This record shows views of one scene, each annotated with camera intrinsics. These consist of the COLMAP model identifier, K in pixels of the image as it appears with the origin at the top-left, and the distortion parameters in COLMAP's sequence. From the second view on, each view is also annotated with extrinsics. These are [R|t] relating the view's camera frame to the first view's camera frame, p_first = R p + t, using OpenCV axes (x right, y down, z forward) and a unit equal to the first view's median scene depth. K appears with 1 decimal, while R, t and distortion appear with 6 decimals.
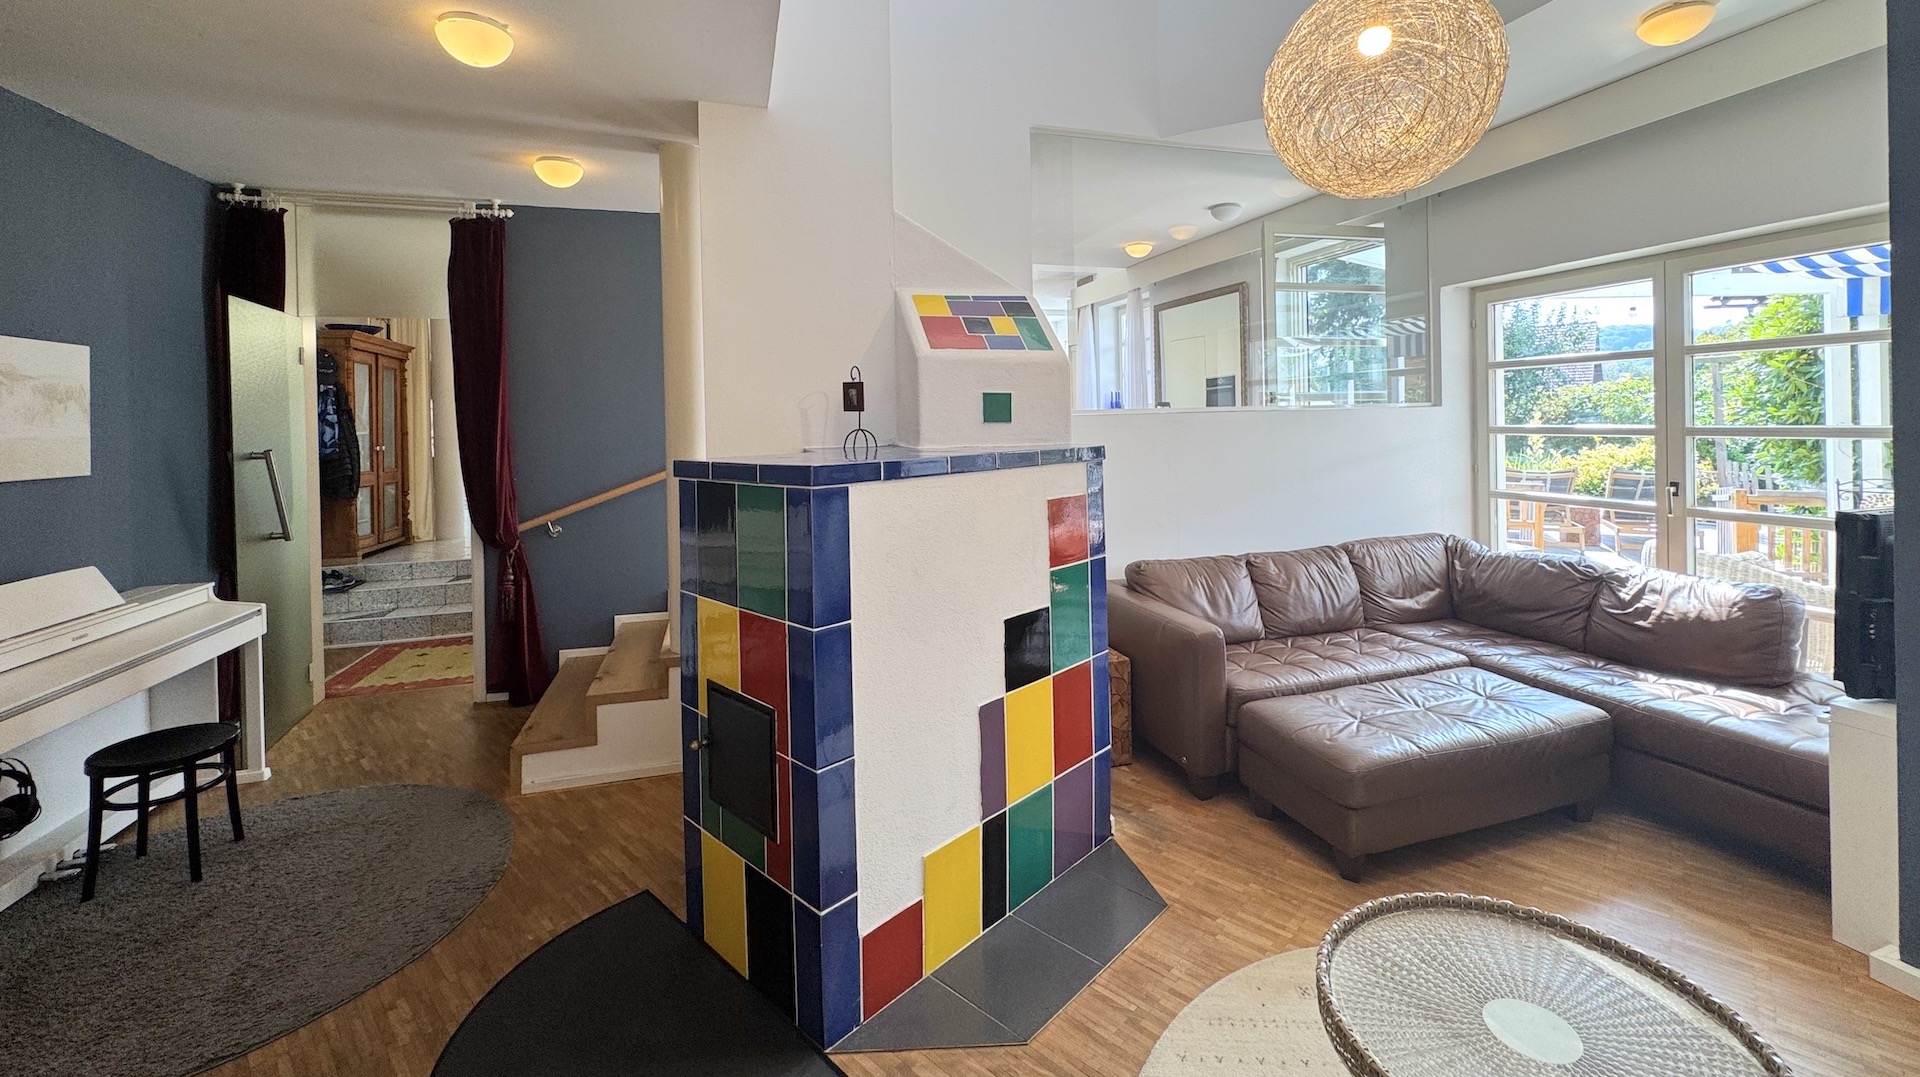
lens RADIAL K [[753.9, 0, 964.0], [0, 753.9, 422.6], [0, 0, 1]] dist [-0.002556, 0.000438]
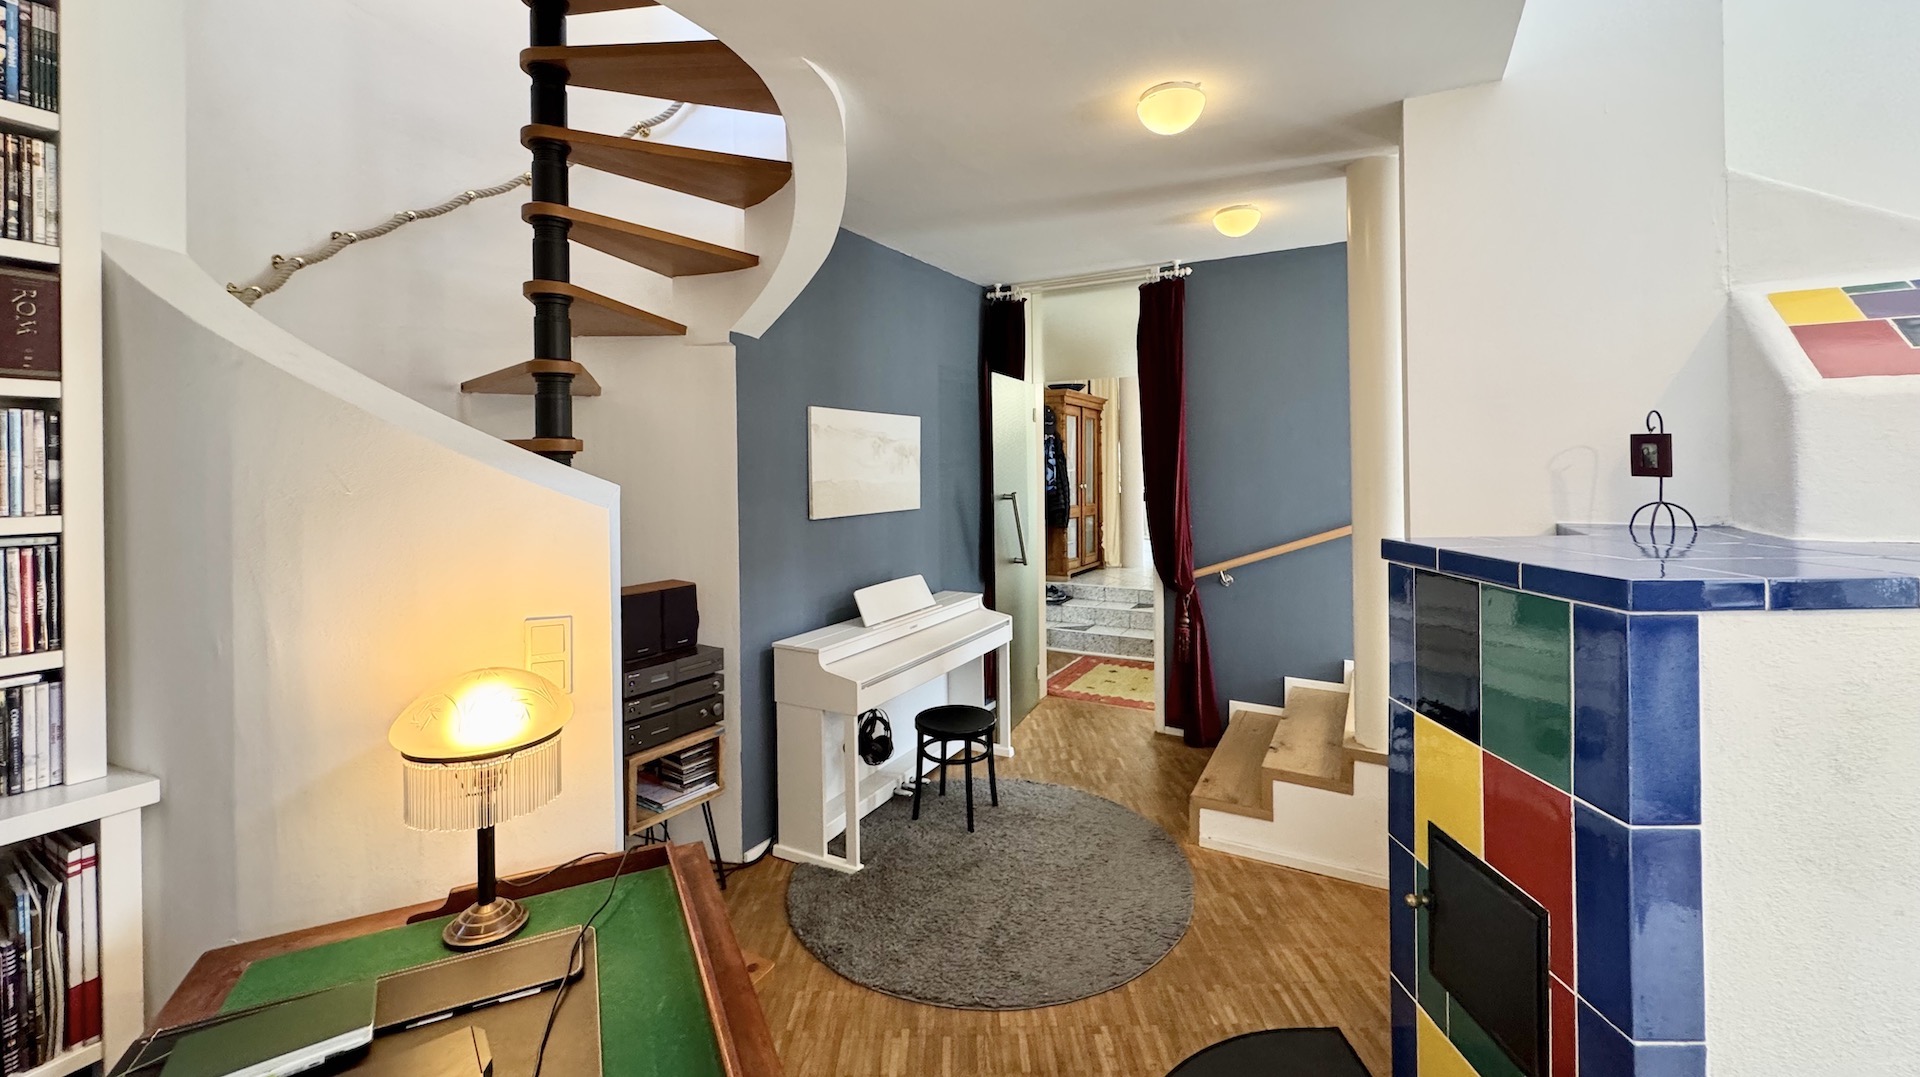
lens RADIAL K [[753.9, 0, 964.0], [0, 753.9, 422.6], [0, 0, 1]] dist [-0.002556, 0.000438]
pose [[0.690193, -0.021403, -0.723308, -0.078492], [-0.008051, 0.999273, -0.037251, -0.031746], [0.723580, 0.031534, 0.689520, 0.077610]]
